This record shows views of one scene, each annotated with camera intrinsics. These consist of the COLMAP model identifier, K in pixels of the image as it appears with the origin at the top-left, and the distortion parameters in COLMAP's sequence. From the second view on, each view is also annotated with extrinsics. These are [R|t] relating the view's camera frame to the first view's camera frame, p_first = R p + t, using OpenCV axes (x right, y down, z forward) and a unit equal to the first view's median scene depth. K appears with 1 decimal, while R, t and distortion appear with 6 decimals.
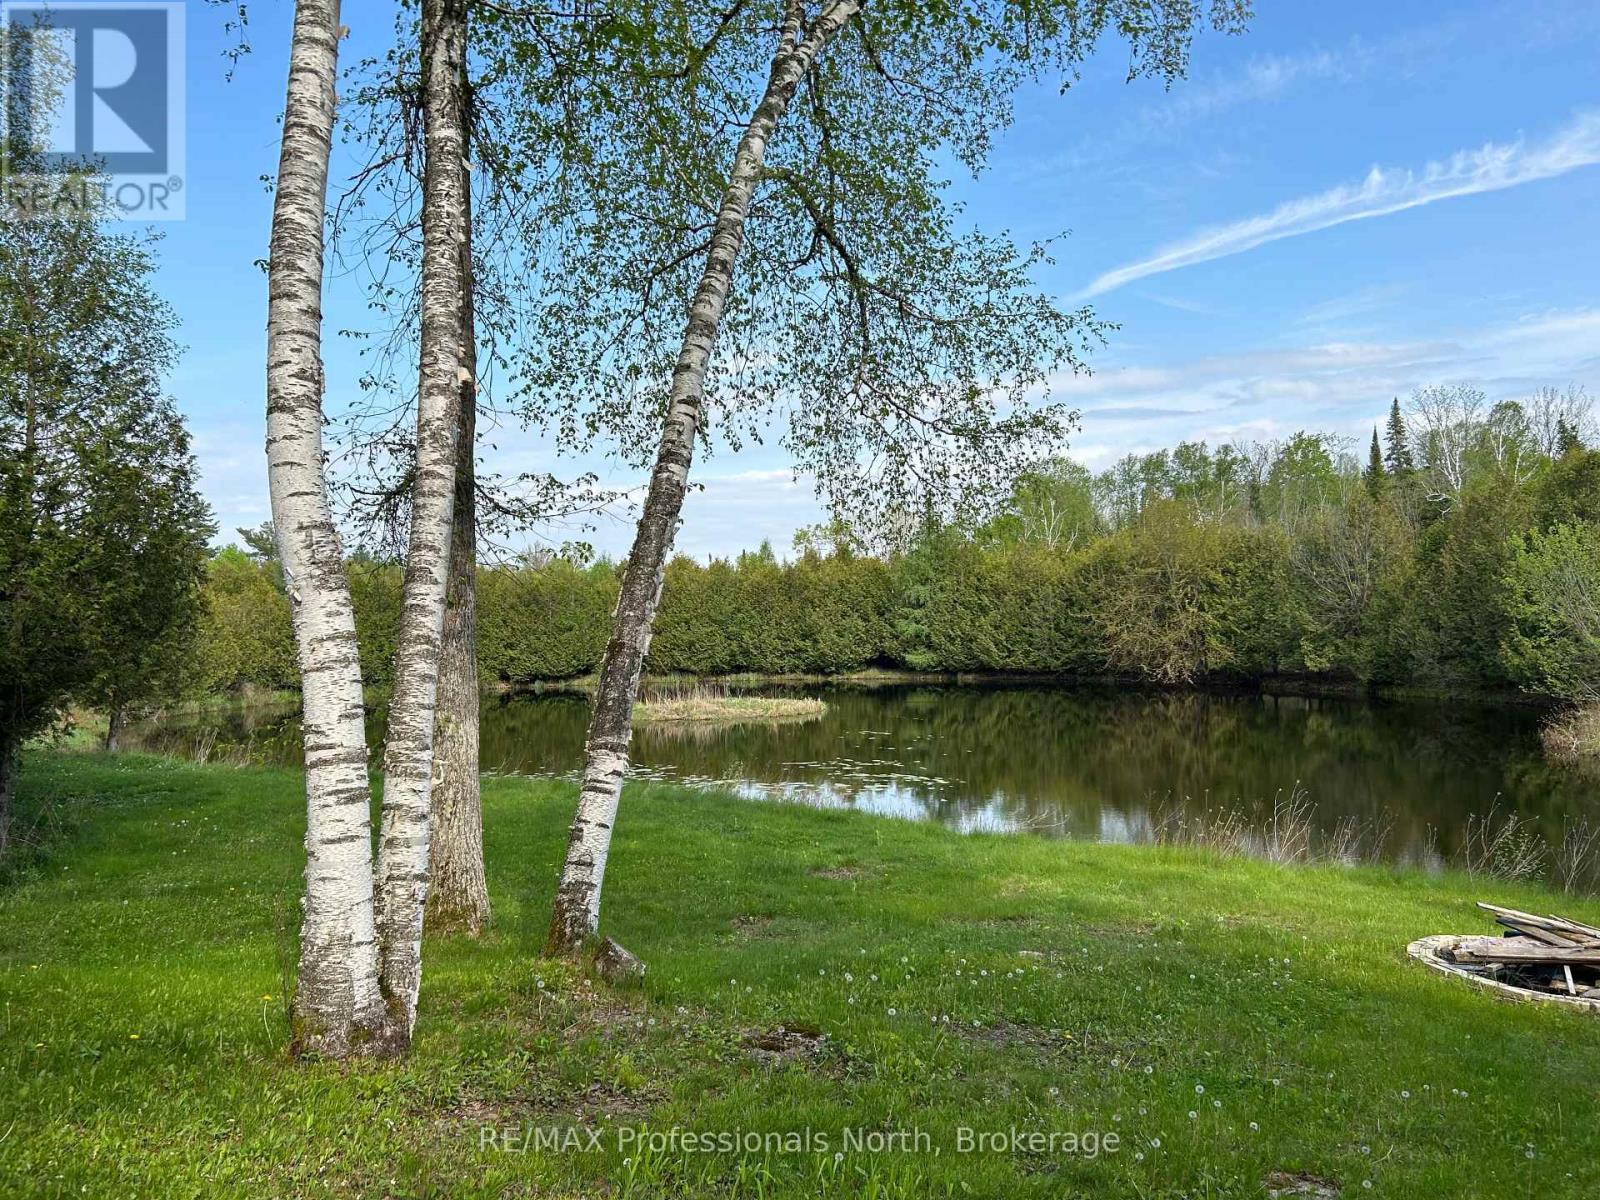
lens RADIAL K [[1253.5, 0, 800.0], [0, 1253.5, 600.0], [0, 0, 1]] dist [0.106426, -0.178417]
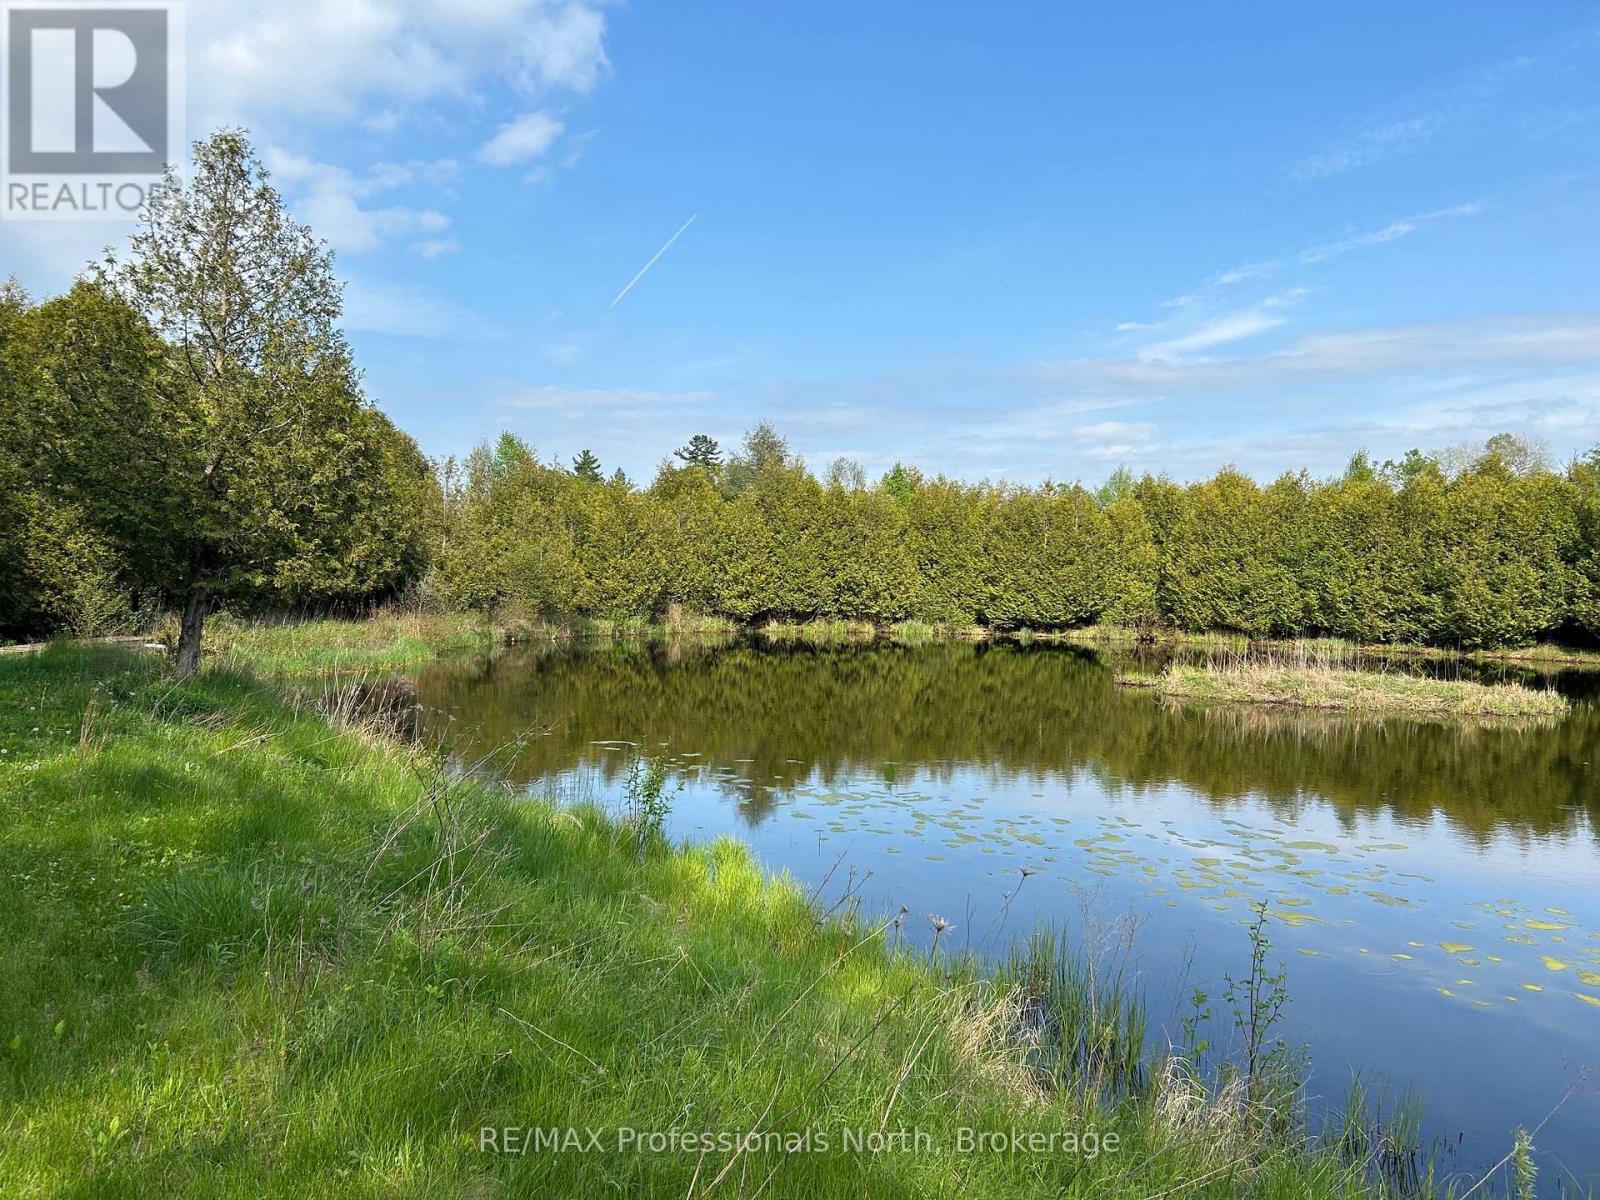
lens RADIAL K [[1253.5, 0, 800.0], [0, 1253.5, 600.0], [0, 0, 1]] dist [0.106426, -0.178417]
pose [[0.926586, 0.059580, -0.371334, -0.053678], [-0.047493, 0.998004, 0.041620, 0.022382], [0.373073, -0.020929, 0.927566, 0.249365]]
